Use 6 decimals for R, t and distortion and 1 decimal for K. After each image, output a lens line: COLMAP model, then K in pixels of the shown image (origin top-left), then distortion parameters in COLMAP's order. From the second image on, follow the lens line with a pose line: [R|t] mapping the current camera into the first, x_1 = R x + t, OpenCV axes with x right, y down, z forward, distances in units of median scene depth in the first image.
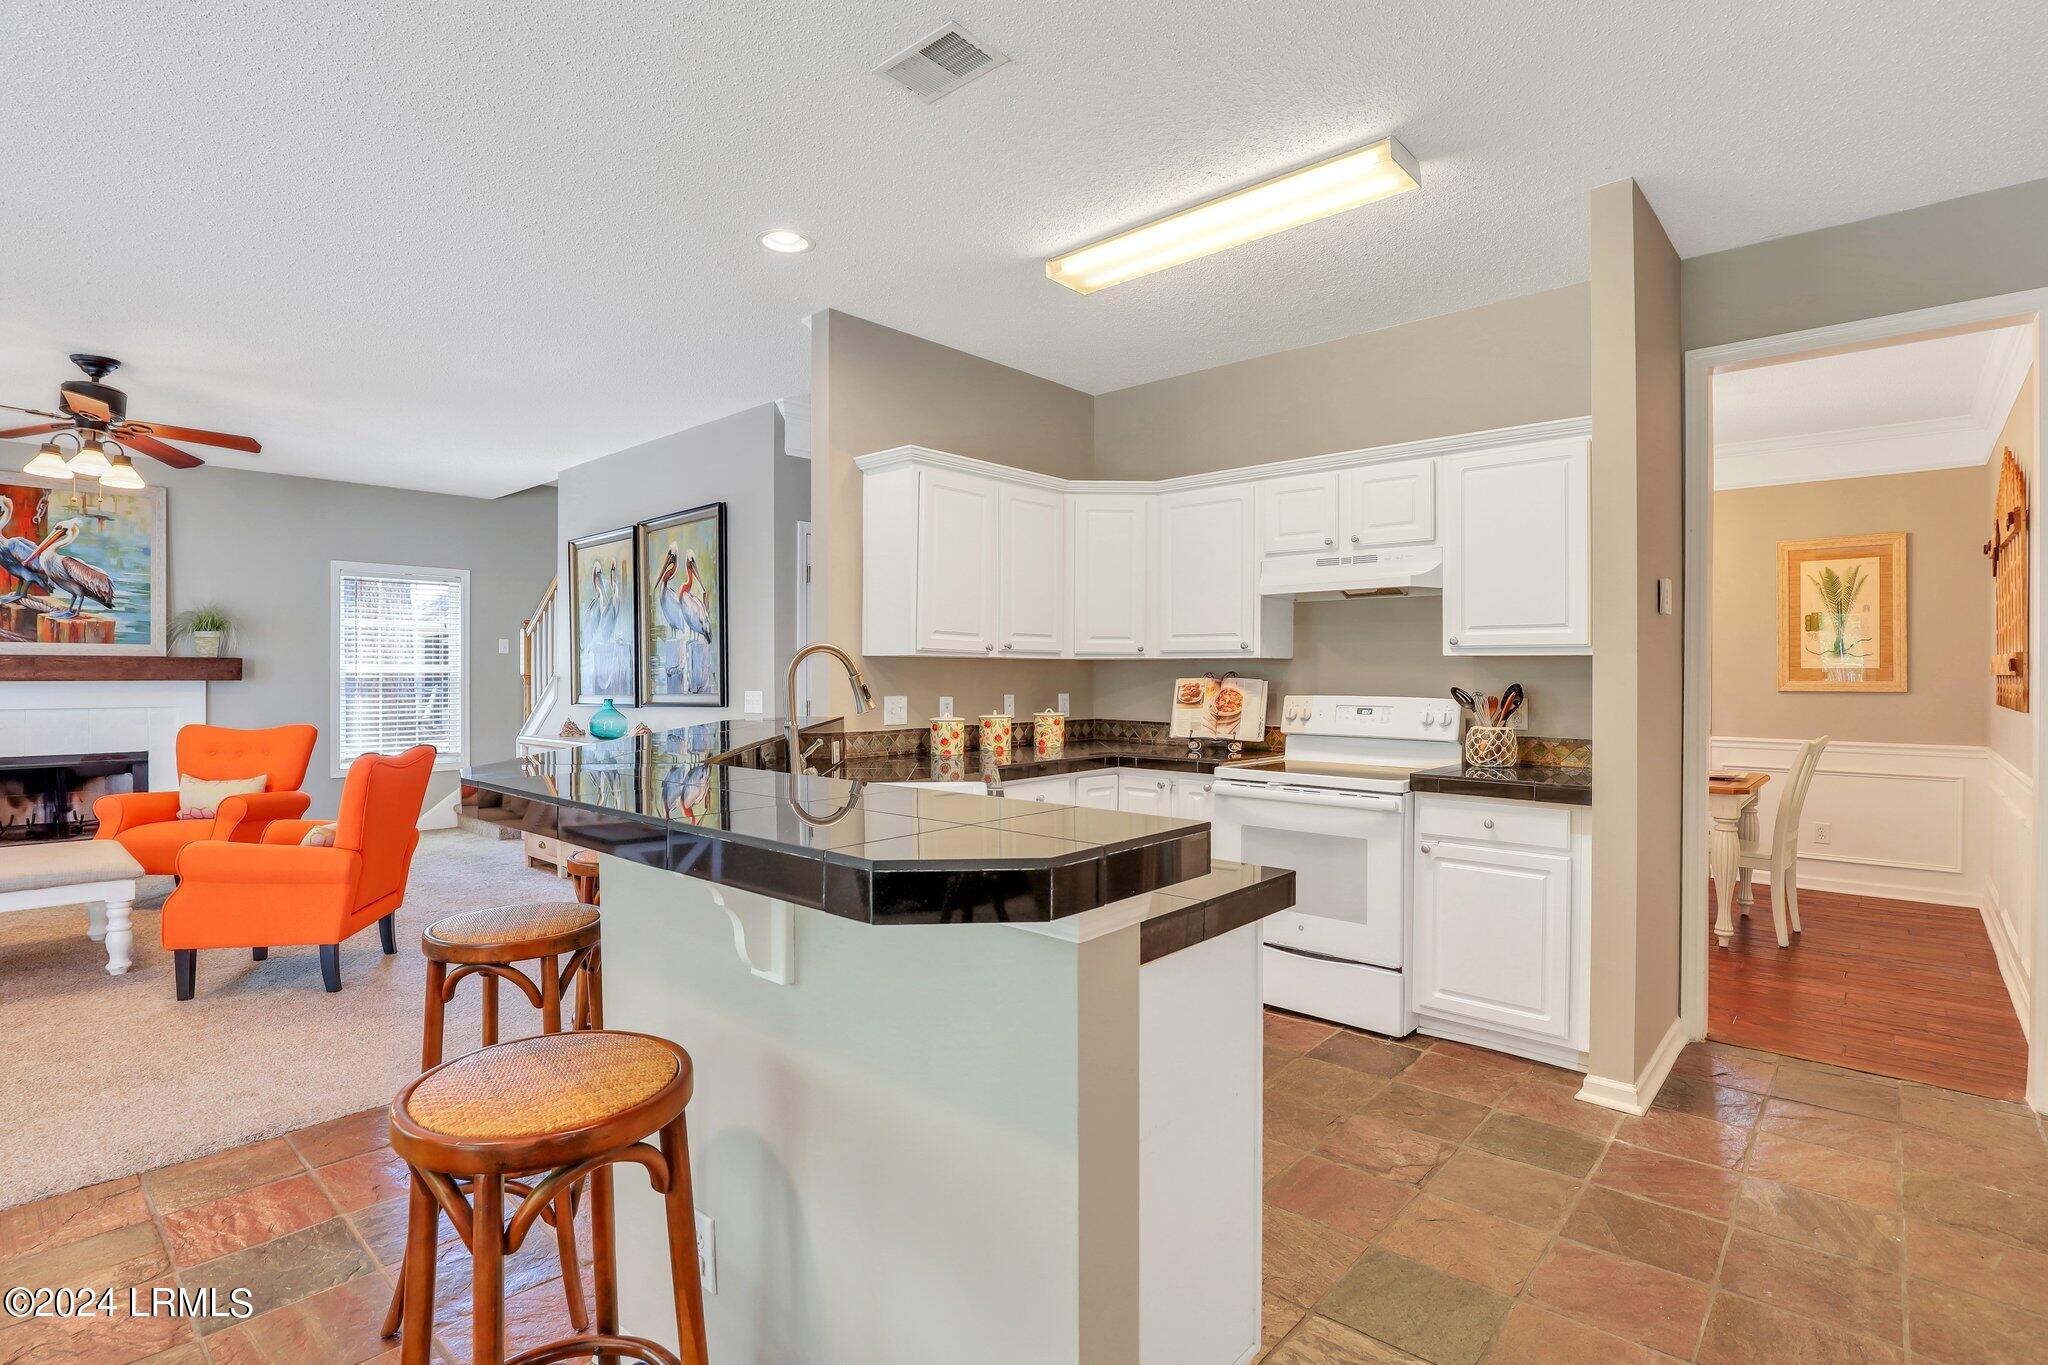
lens RADIAL K [[970.0, 0, 1027.2], [0, 970.0, 683.0], [0, 0, 1]] dist [-0.015017, 0.000179]
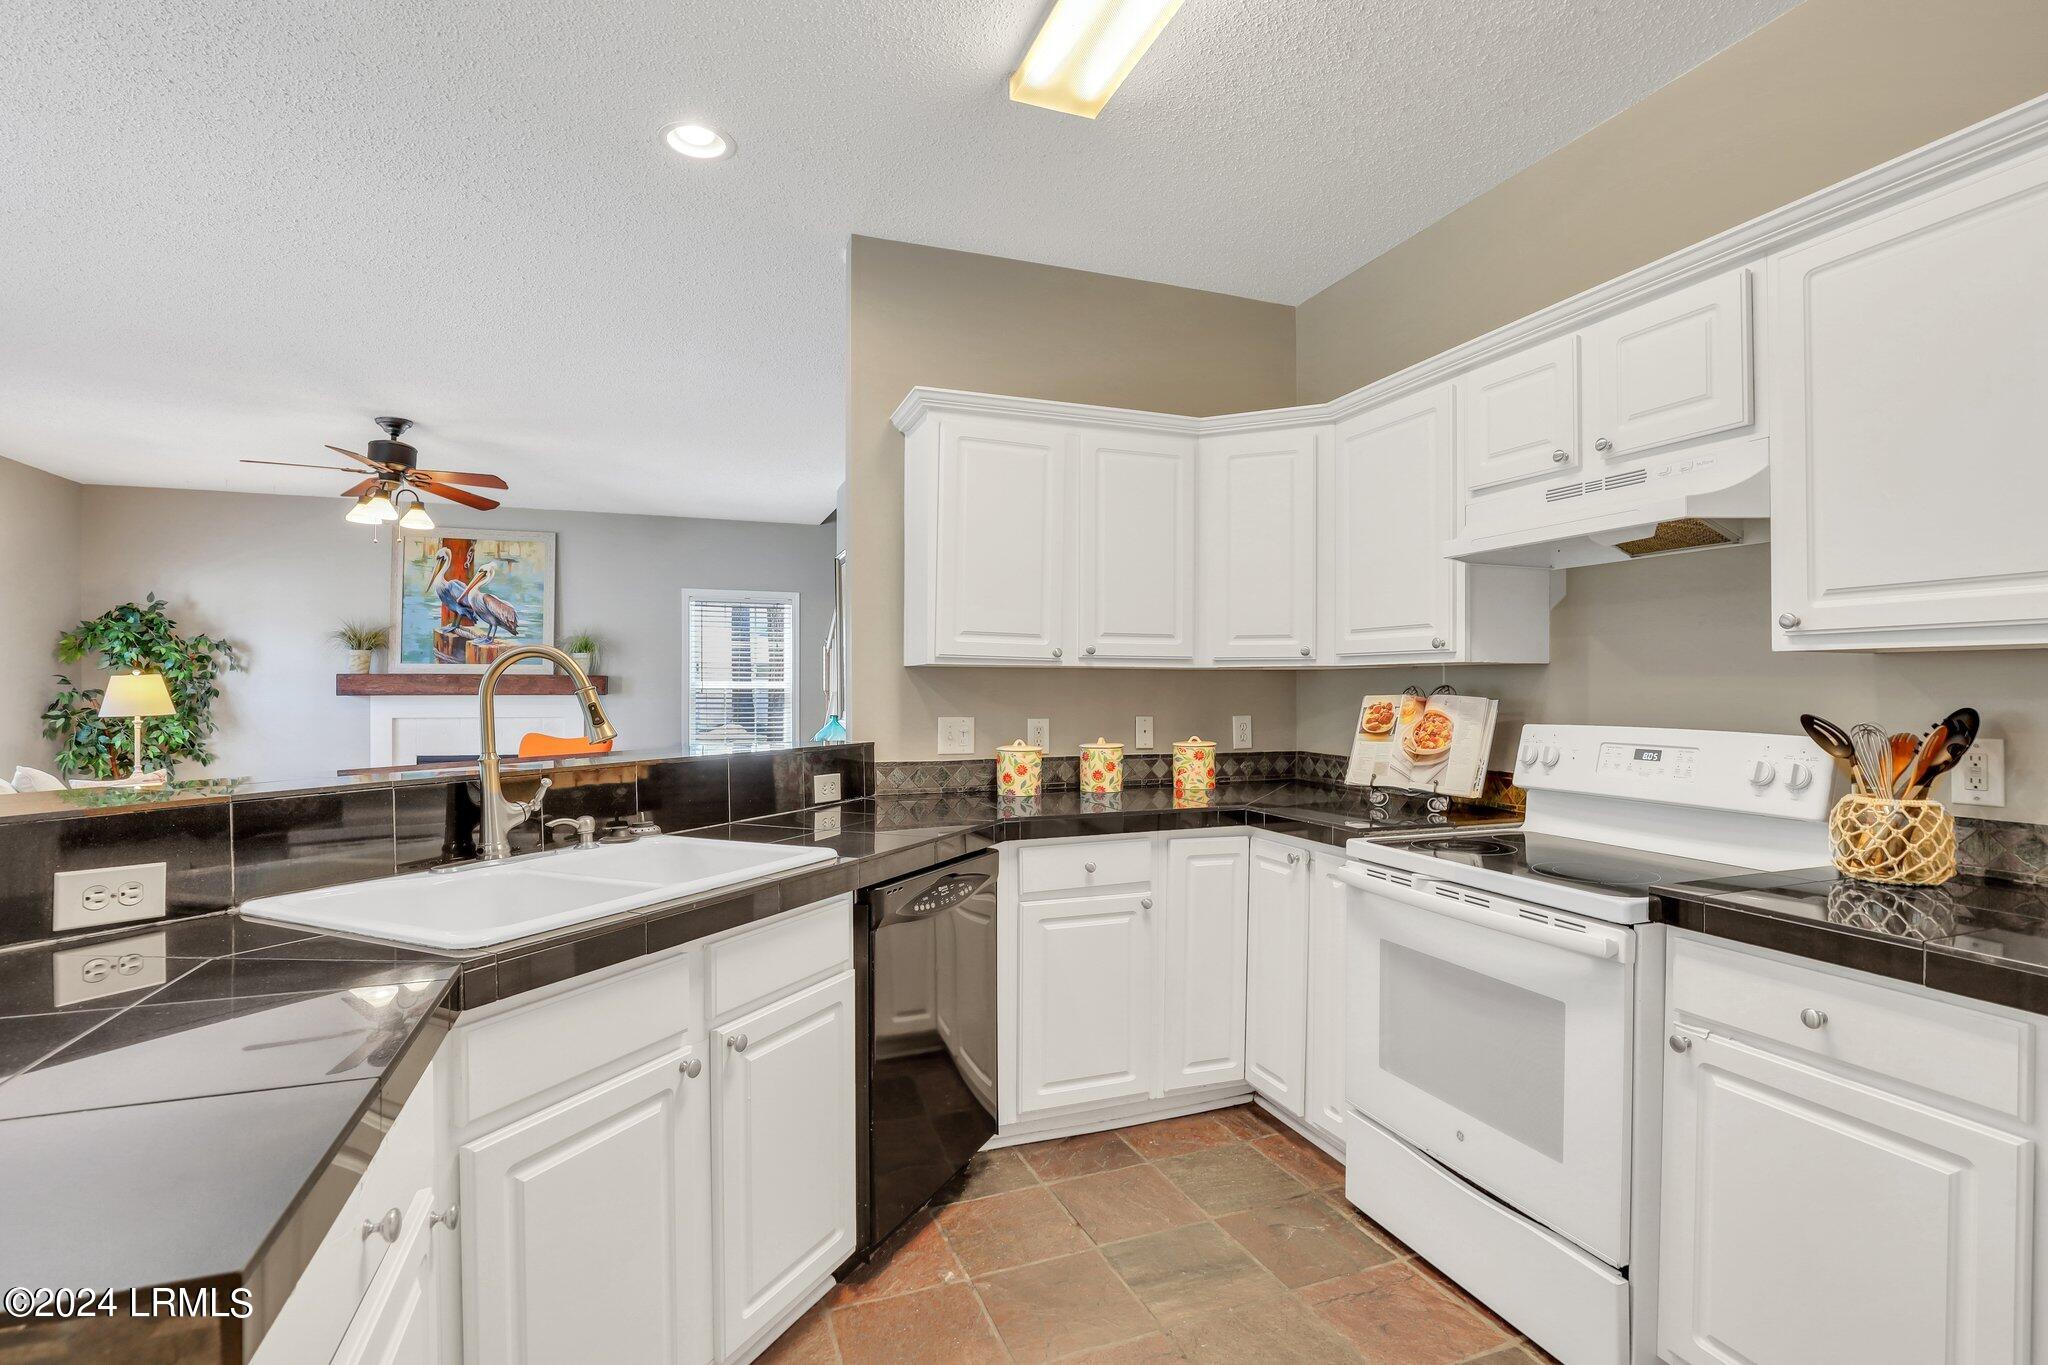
lens RADIAL K [[970.0, 0, 1027.7], [0, 970.0, 690.5], [0, 0, 1]] dist [-0.015017, 0.000179]
pose [[0.890638, -0.000338, -0.454713, 0.262193], [-0.003235, 0.999970, -0.007078, -0.002628], [0.454702, 0.007775, 0.890610, 0.318235]]
